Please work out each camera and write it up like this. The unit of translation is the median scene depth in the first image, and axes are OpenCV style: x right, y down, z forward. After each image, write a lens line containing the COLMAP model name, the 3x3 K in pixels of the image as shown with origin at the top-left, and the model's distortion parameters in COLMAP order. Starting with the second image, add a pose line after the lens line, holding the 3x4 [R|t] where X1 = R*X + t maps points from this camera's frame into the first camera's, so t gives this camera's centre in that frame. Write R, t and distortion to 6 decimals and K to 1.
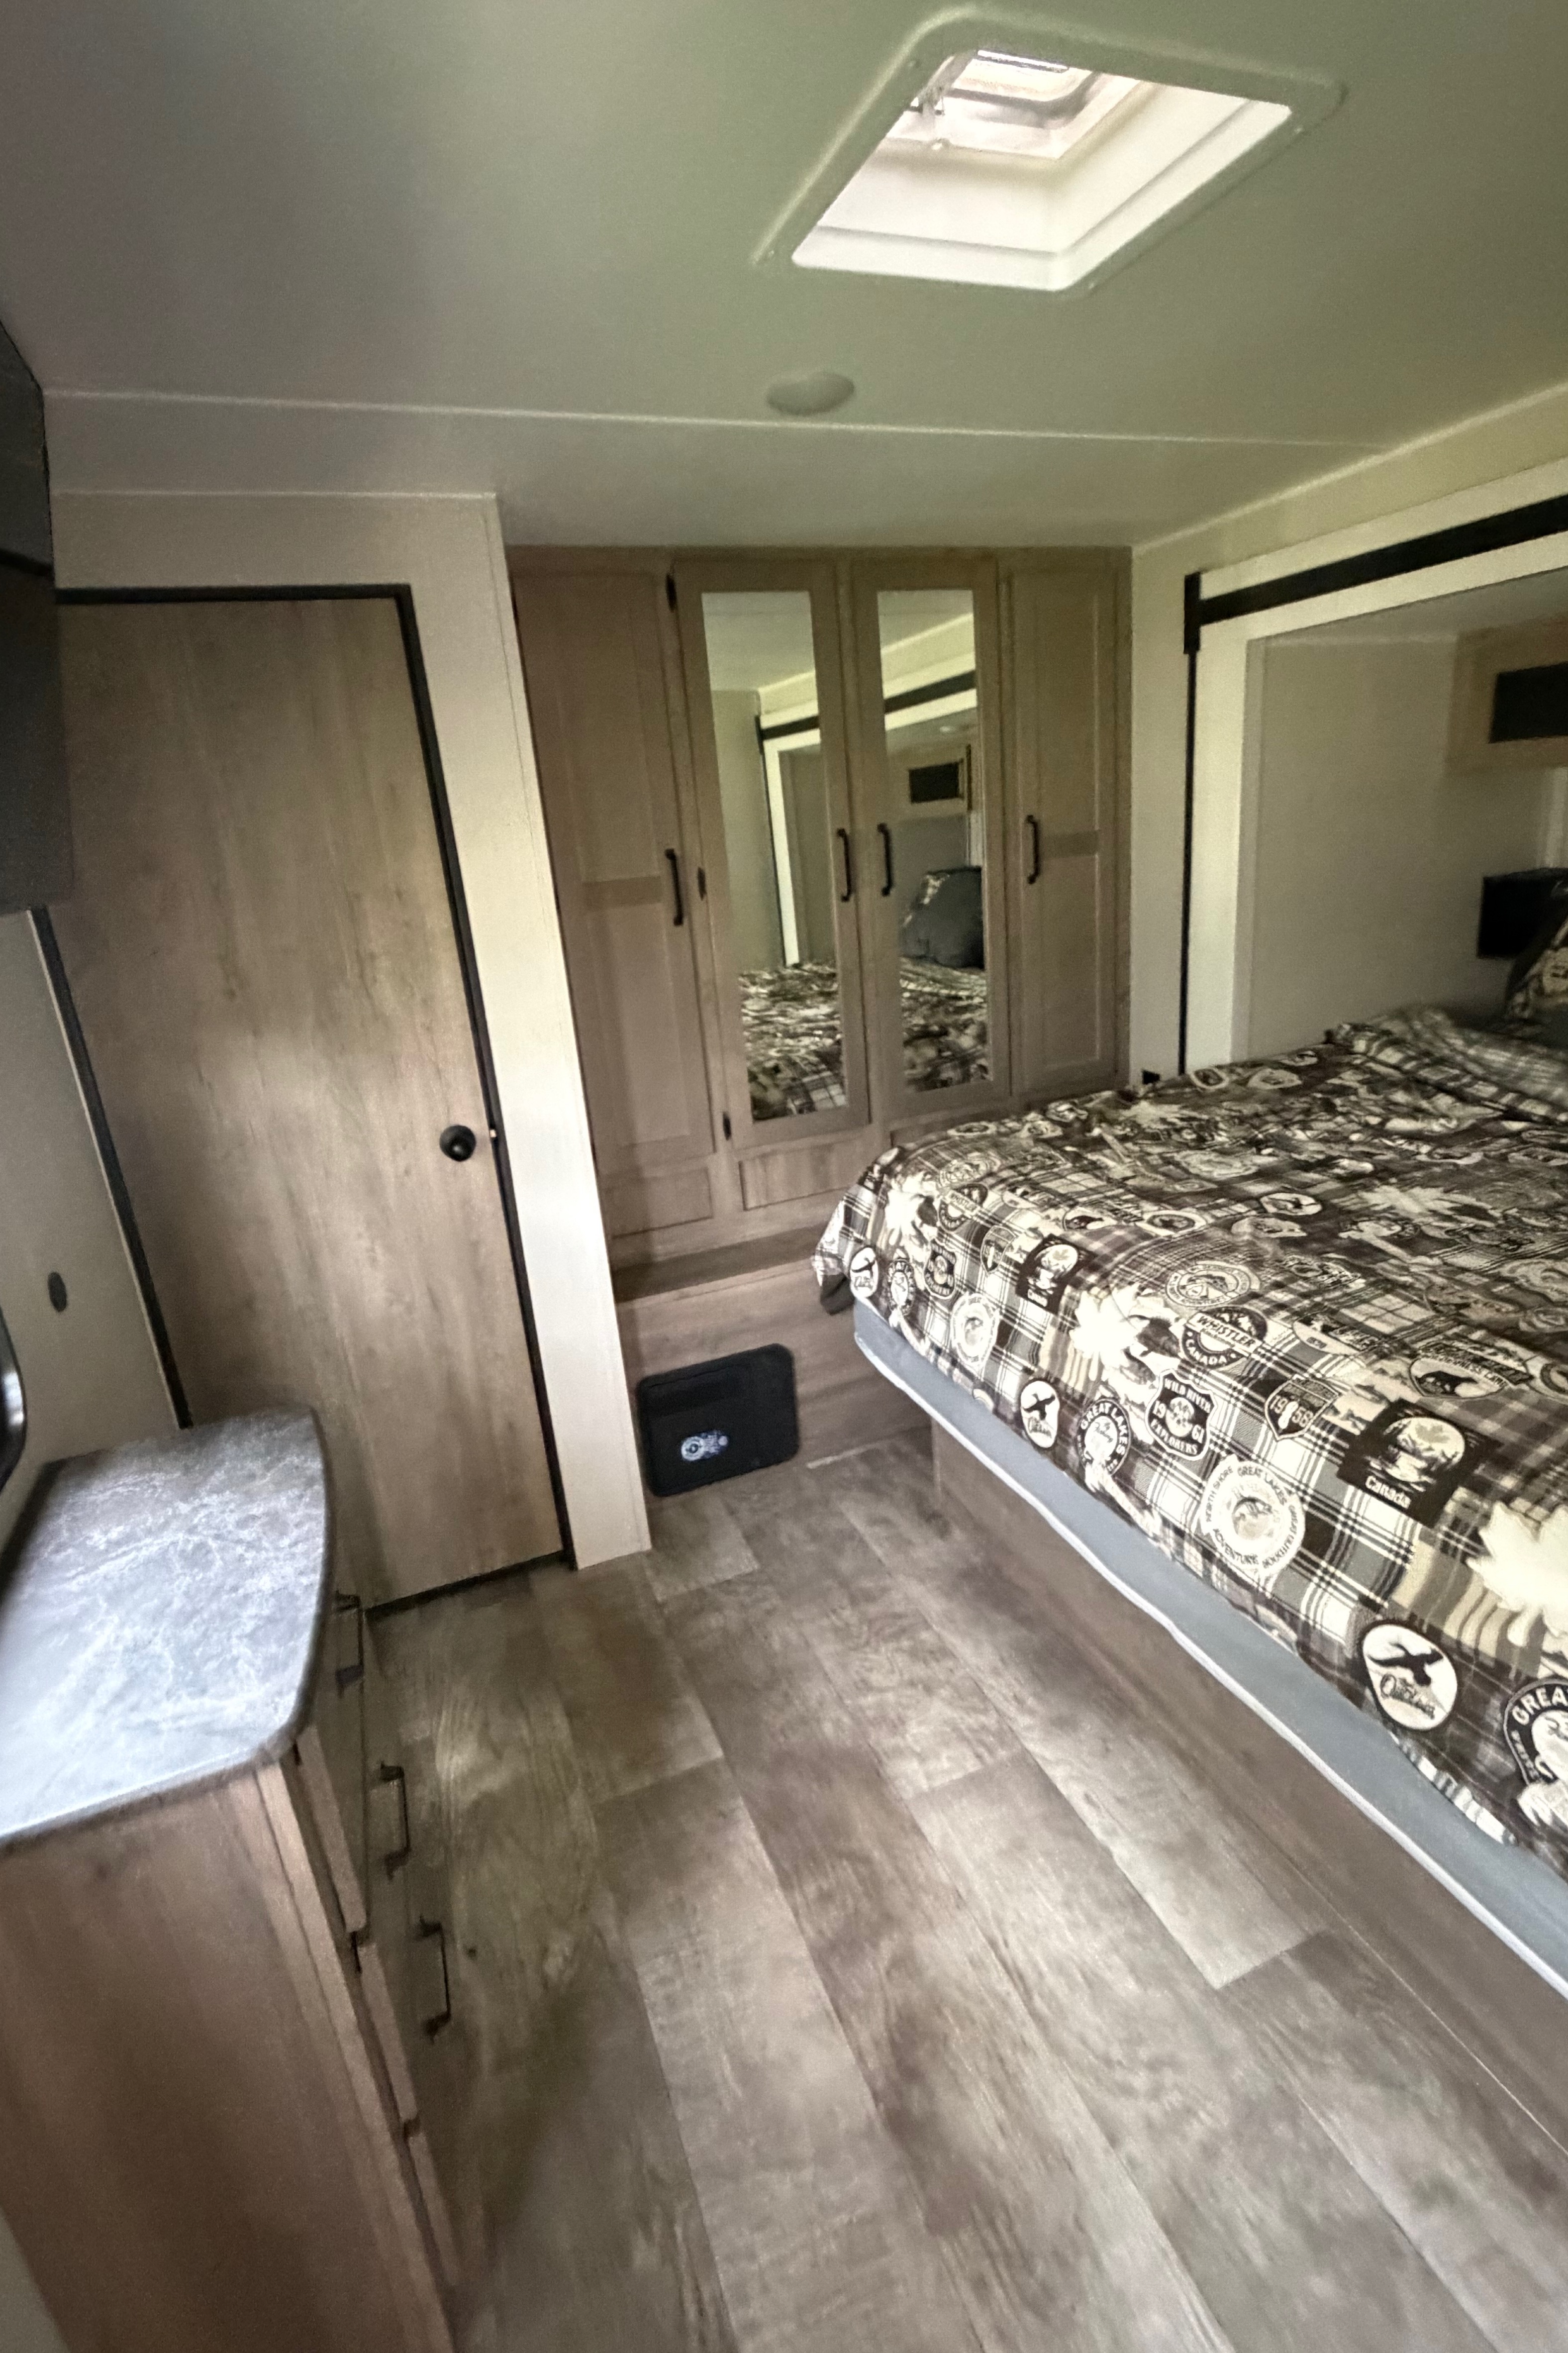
lens RADIAL K [[1098.2, 0, 786.5], [0, 1098.2, 1165.3], [0, 0, 1]] dist [0.001898, 0.000354]
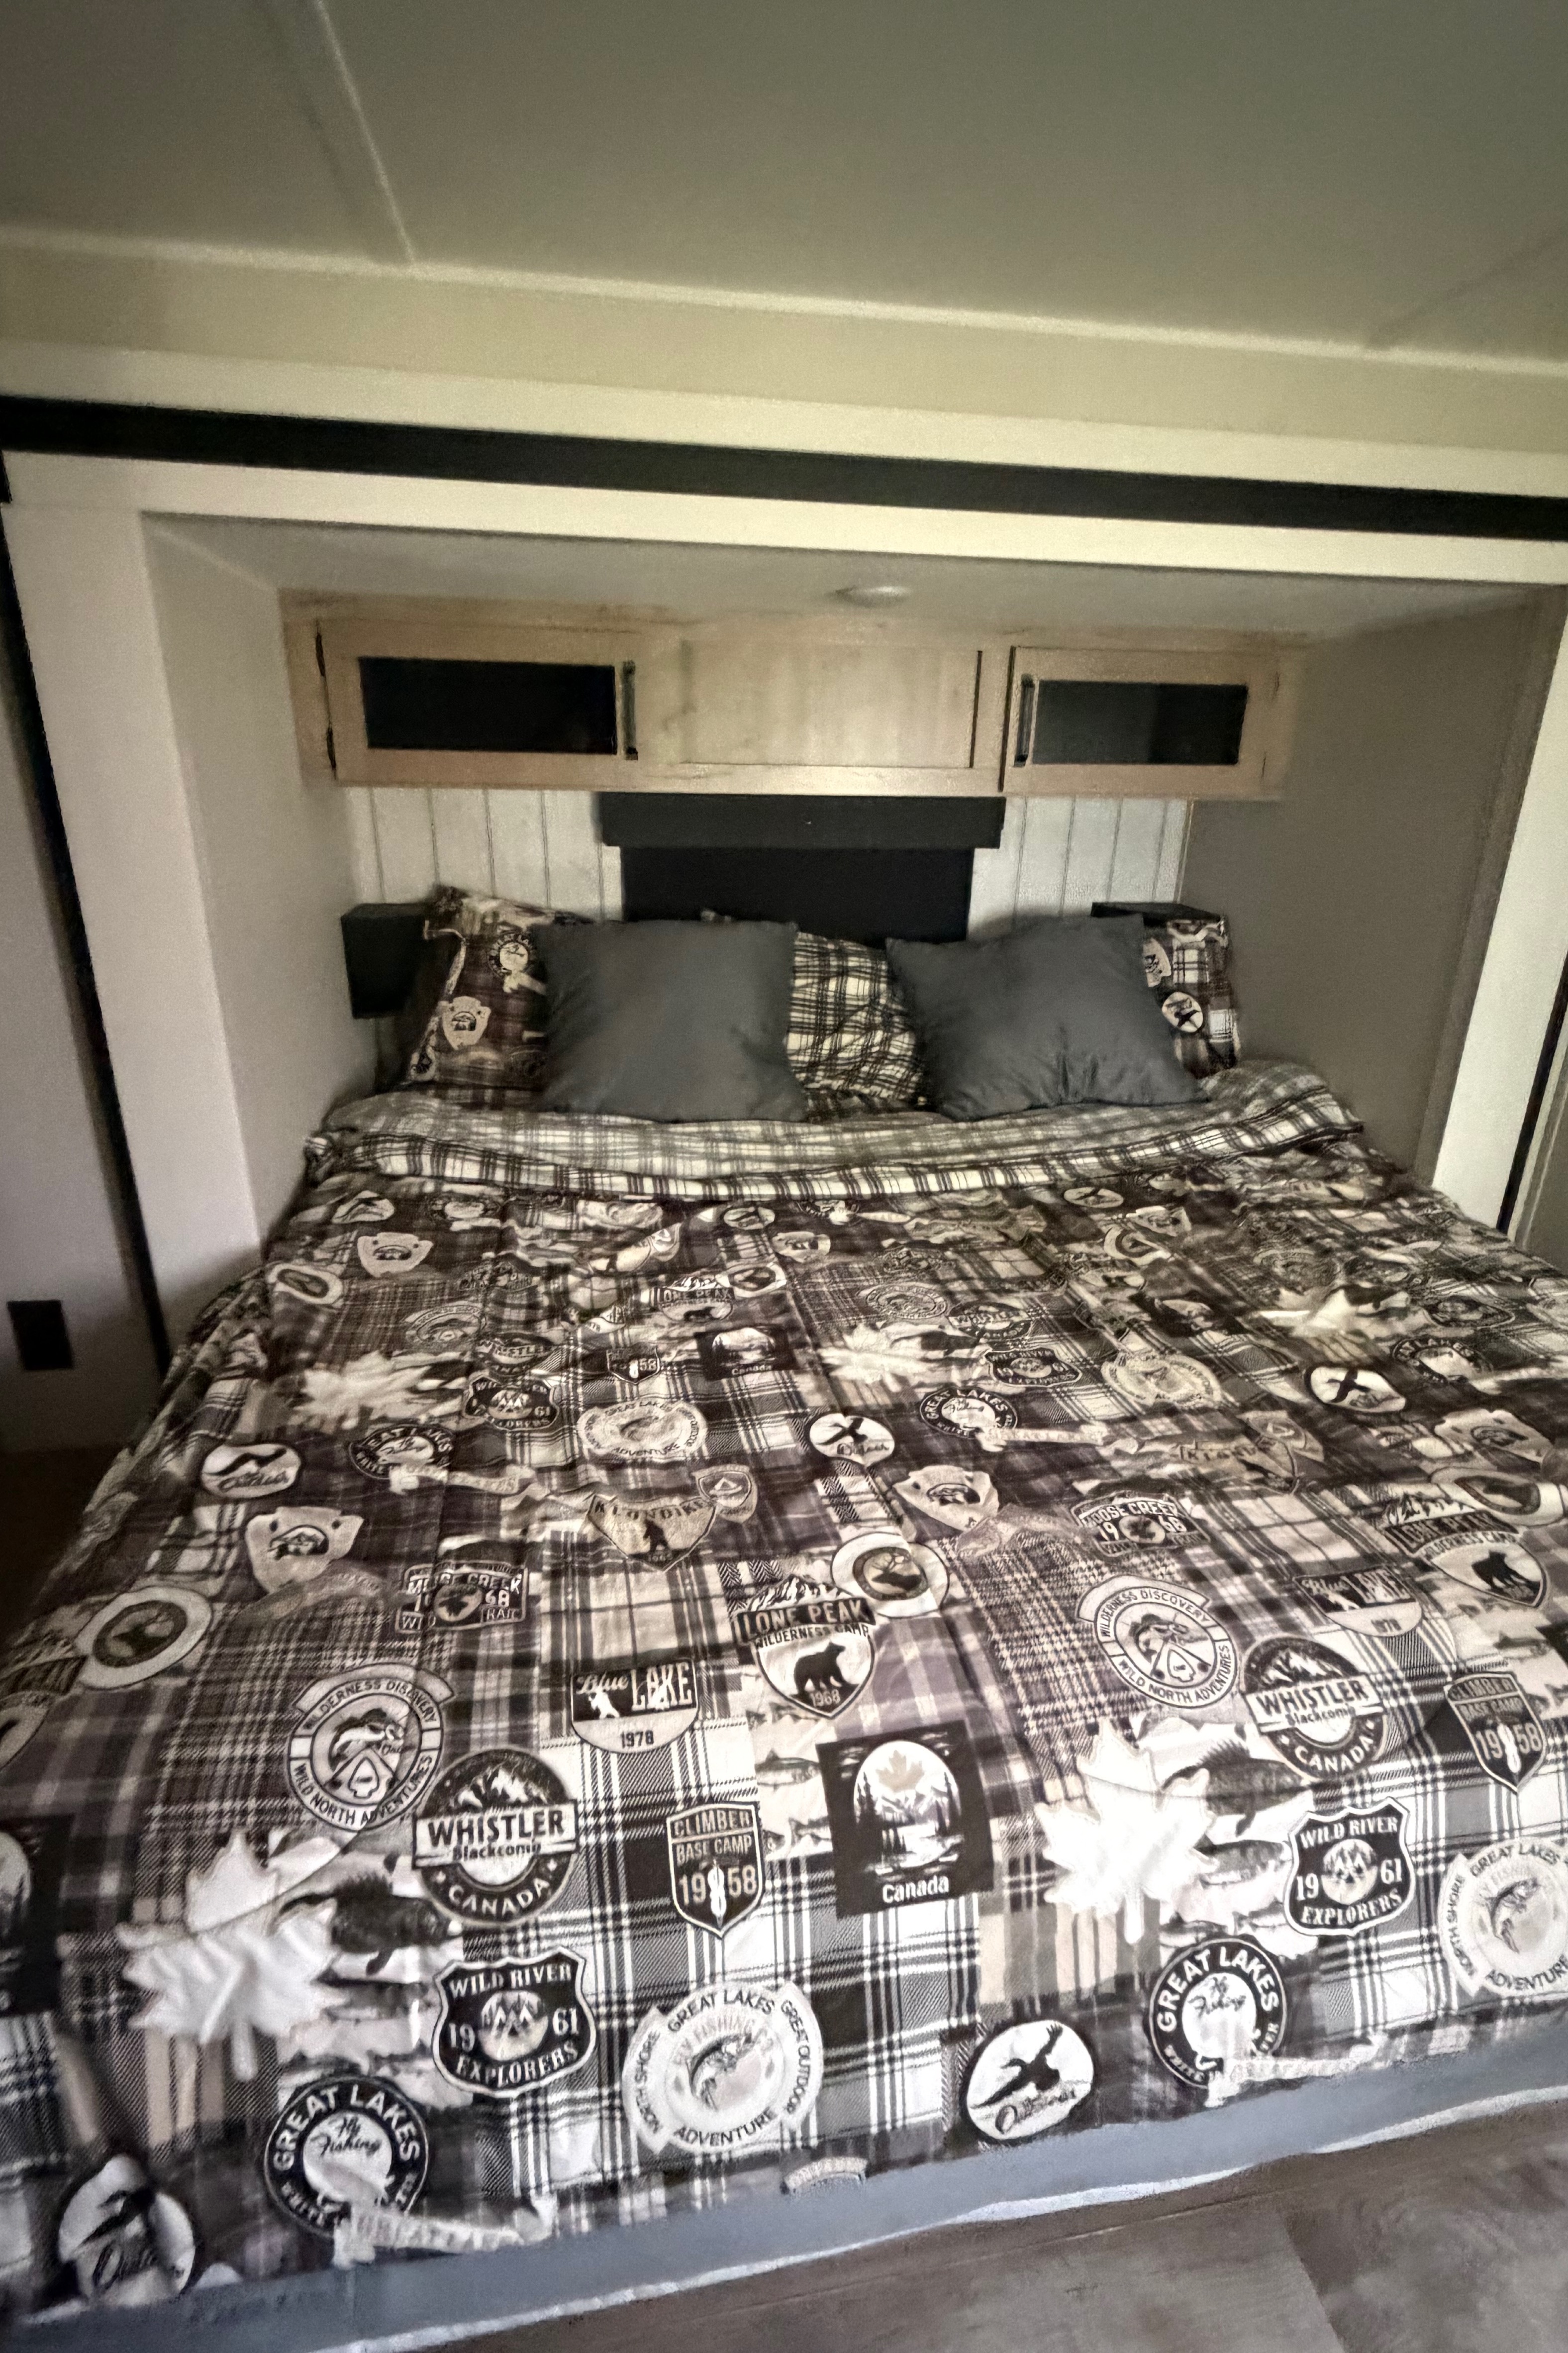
lens RADIAL K [[1106.2, 0, 784.9], [0, 1106.2, 1166.4], [0, 0, 1]] dist [0.000243, -0.000189]
pose [[0.214206, -0.259605, 0.941659, -0.126312], [0.264229, 0.943494, 0.200005, -0.239134], [-0.940372, 0.205971, 0.270697, 0.740524]]
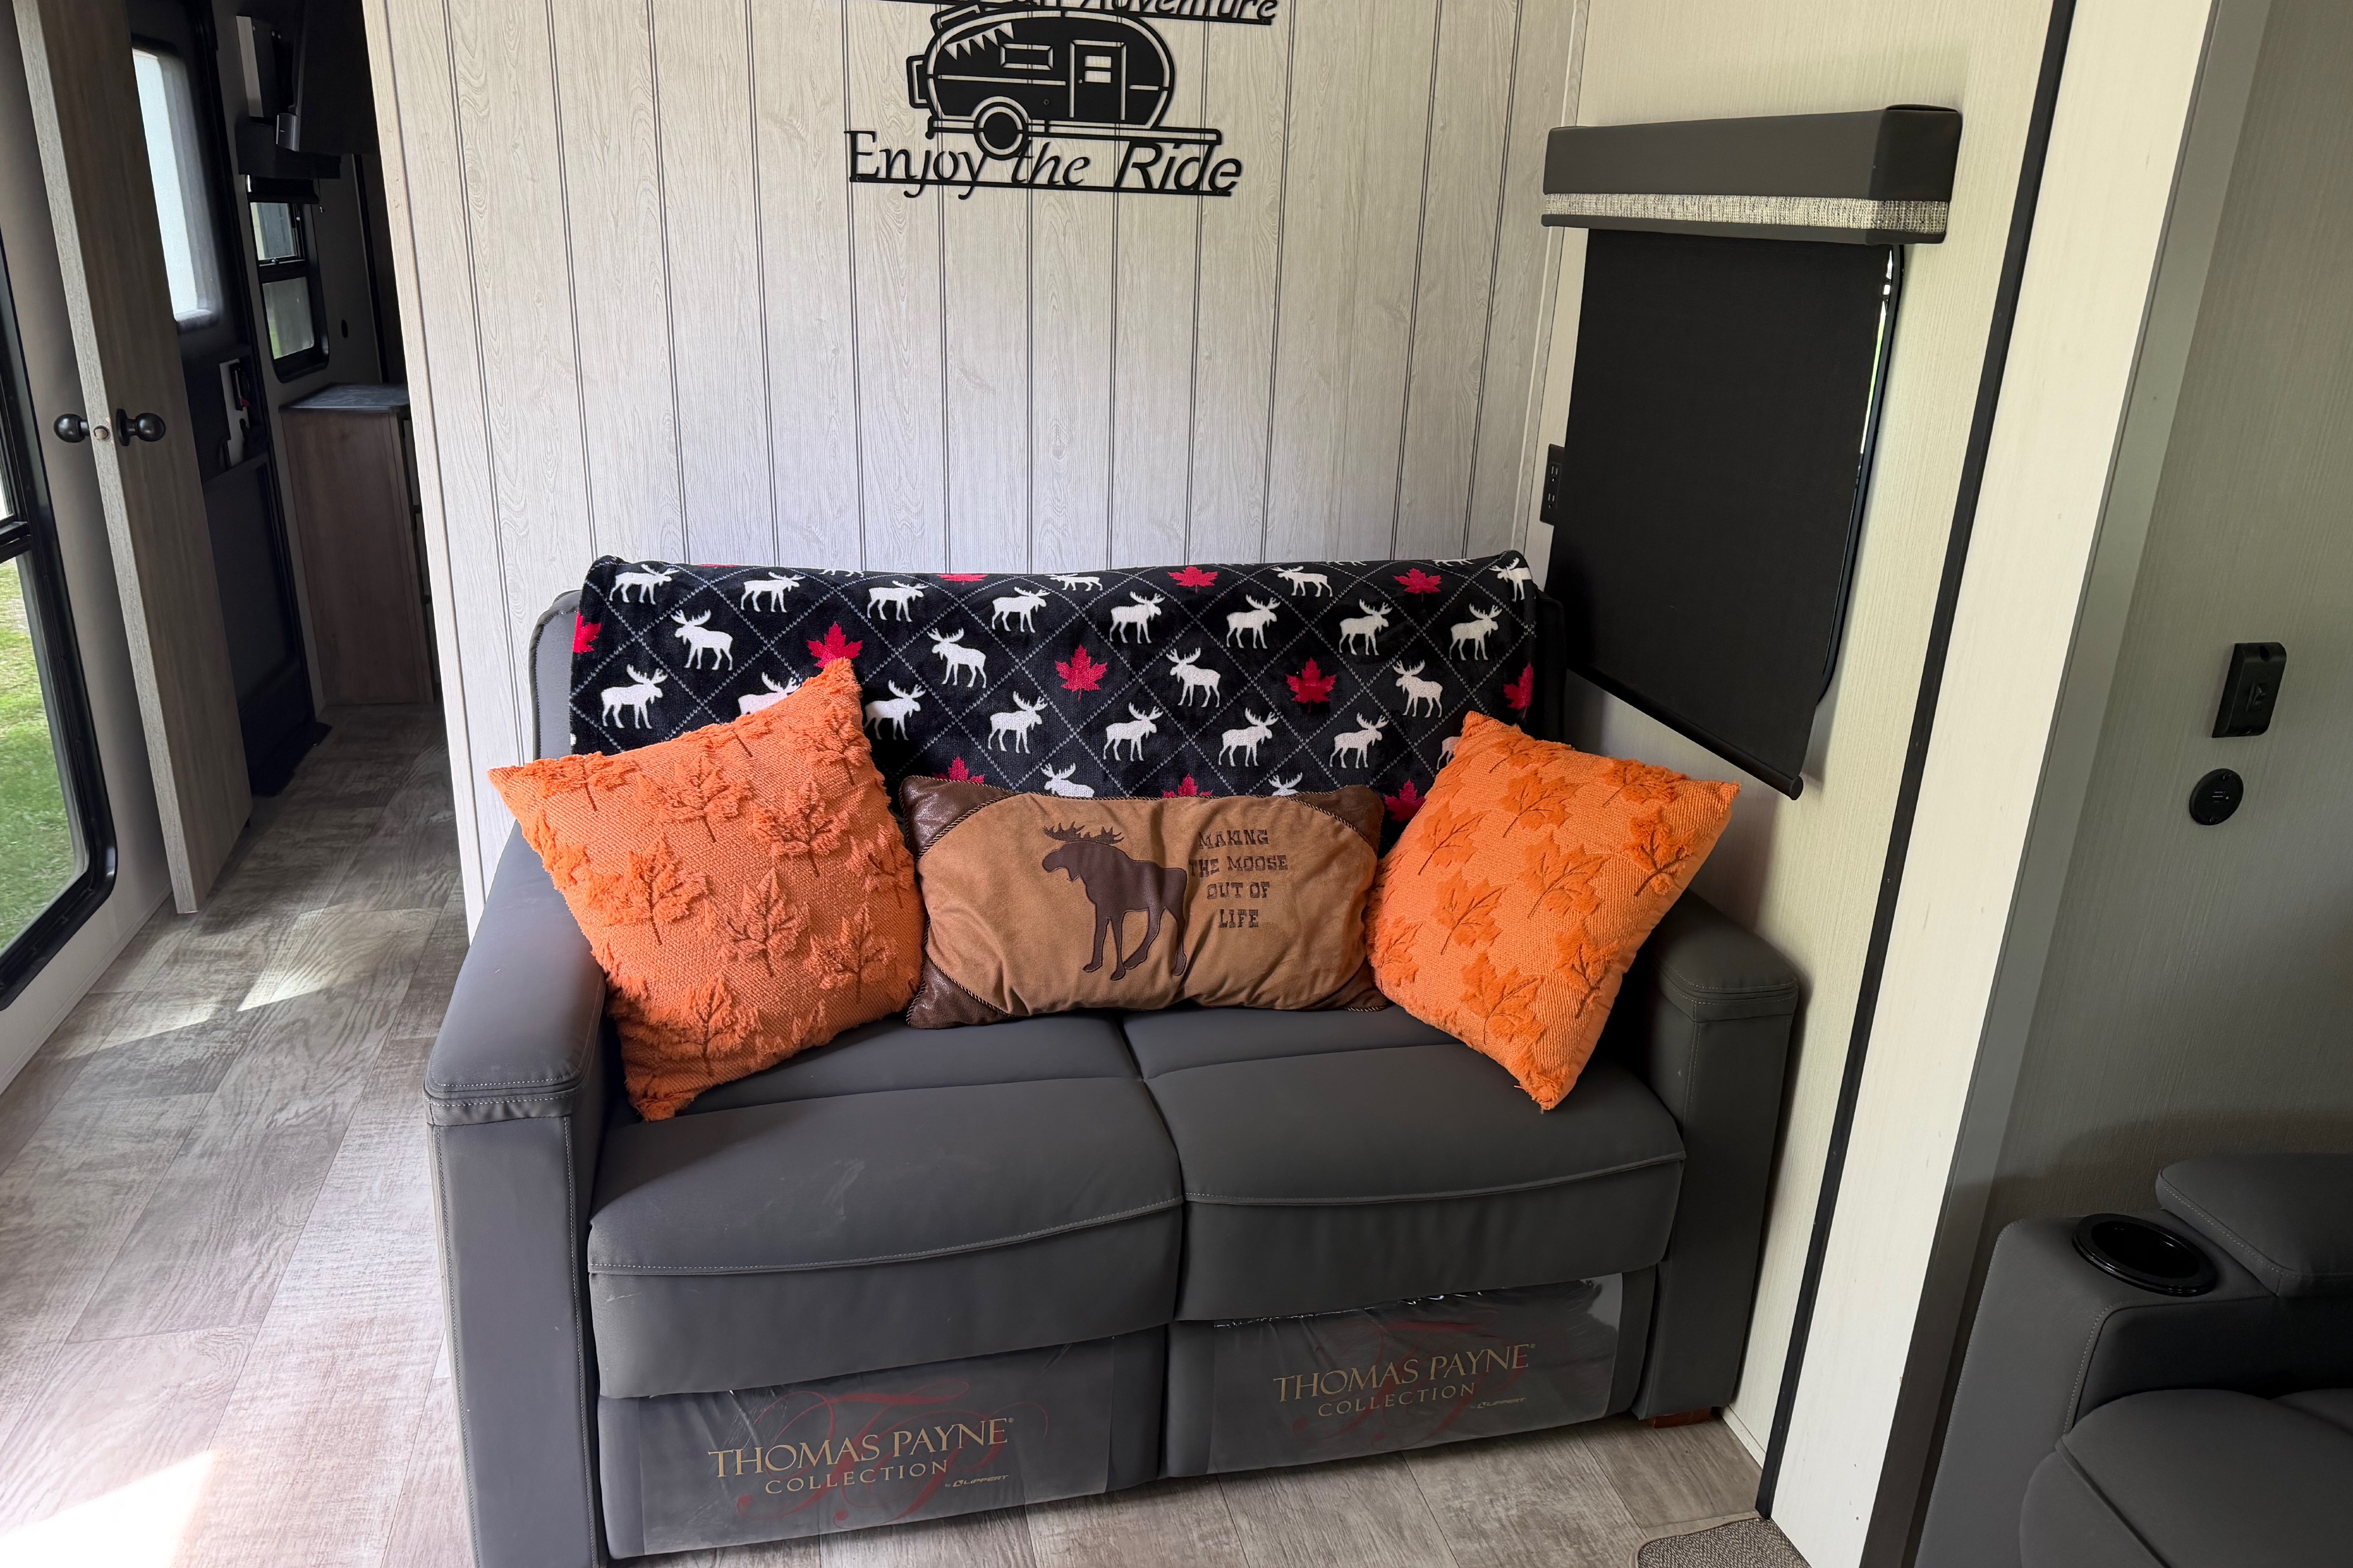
lens RADIAL K [[1677.4, 0, 1176.5], [0, 1677.4, 784.0], [0, 0, 1]] dist [-0.002246, -0.004355]
pose [[0.982856, 0.156707, -0.097149, 1.132725], [-0.152991, 0.987219, 0.044632, 0.474891], [0.102901, -0.029004, 0.994269, -1.720666]]
